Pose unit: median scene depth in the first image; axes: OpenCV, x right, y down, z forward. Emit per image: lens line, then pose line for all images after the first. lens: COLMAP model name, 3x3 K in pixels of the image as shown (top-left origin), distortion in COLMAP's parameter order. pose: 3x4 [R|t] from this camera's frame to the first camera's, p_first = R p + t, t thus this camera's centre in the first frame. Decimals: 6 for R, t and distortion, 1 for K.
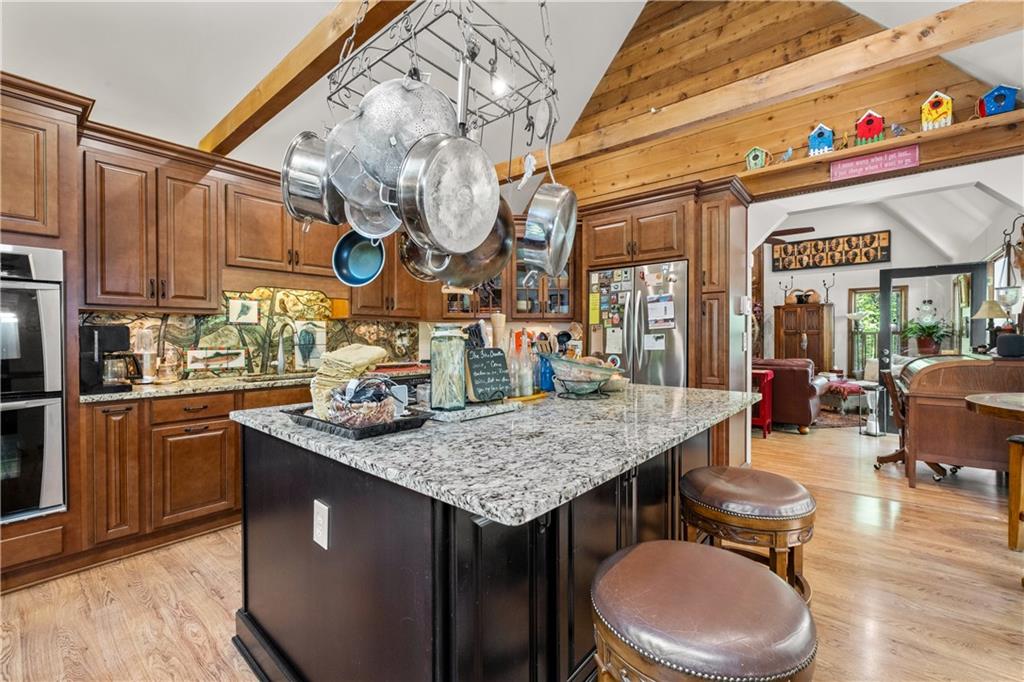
lens RADIAL K [[434.8, 0, 530.3], [0, 434.8, 342.8], [0, 0, 1]] dist [-0.001960, 0.000063]
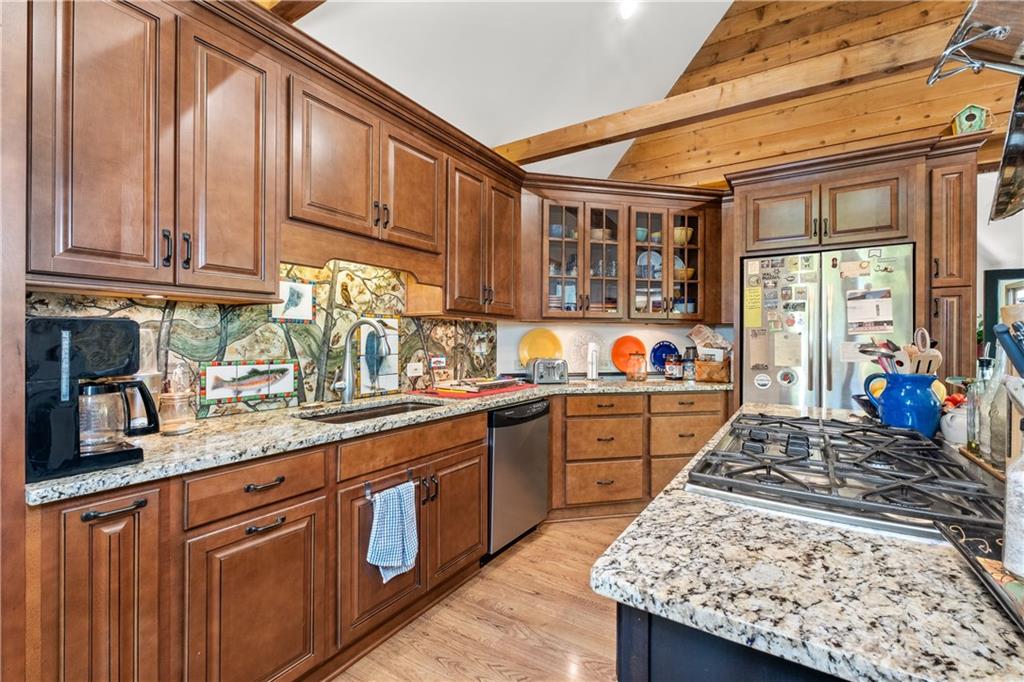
lens RADIAL K [[434.8, 0, 518.7], [0, 434.8, 342.5], [0, 0, 1]] dist [-0.001960, 0.000063]
pose [[0.991613, 0.005238, 0.129137, -0.415185], [-0.004061, 0.999948, -0.009382, -0.009192], [-0.129179, 0.008778, 0.991582, 0.349512]]
